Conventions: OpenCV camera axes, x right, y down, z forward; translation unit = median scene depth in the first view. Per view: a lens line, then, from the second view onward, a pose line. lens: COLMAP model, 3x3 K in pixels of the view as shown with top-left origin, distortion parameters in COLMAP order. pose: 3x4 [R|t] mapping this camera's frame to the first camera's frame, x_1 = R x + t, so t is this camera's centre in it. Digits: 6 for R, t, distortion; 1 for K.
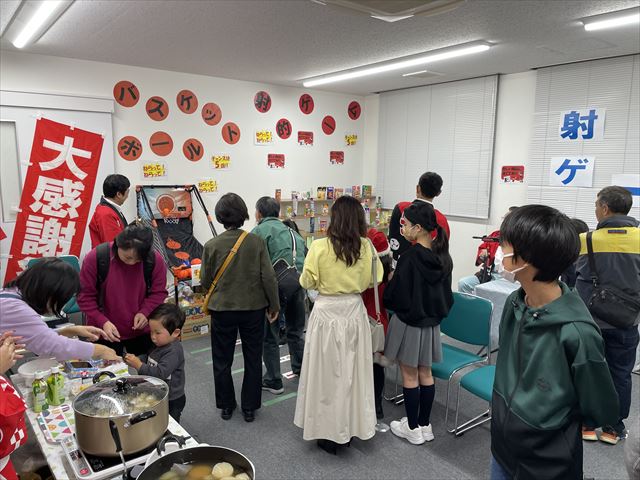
lens RADIAL K [[485.3, 0, 319.9], [0, 485.3, 240.6], [0, 0, 1]] dist [0.000544, -0.000762]
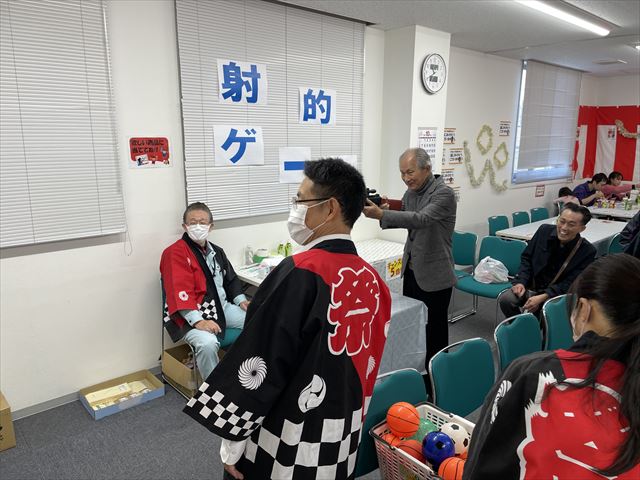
lens RADIAL K [[485.3, 0, 320.1], [0, 485.3, 240.1], [0, 0, 1]] dist [0.000544, -0.000762]
pose [[-0.041497, -0.232464, 0.971719, -0.255097], [0.130264, 0.962997, 0.235940, -0.163356], [-0.990611, 0.136371, -0.009680, 0.909041]]
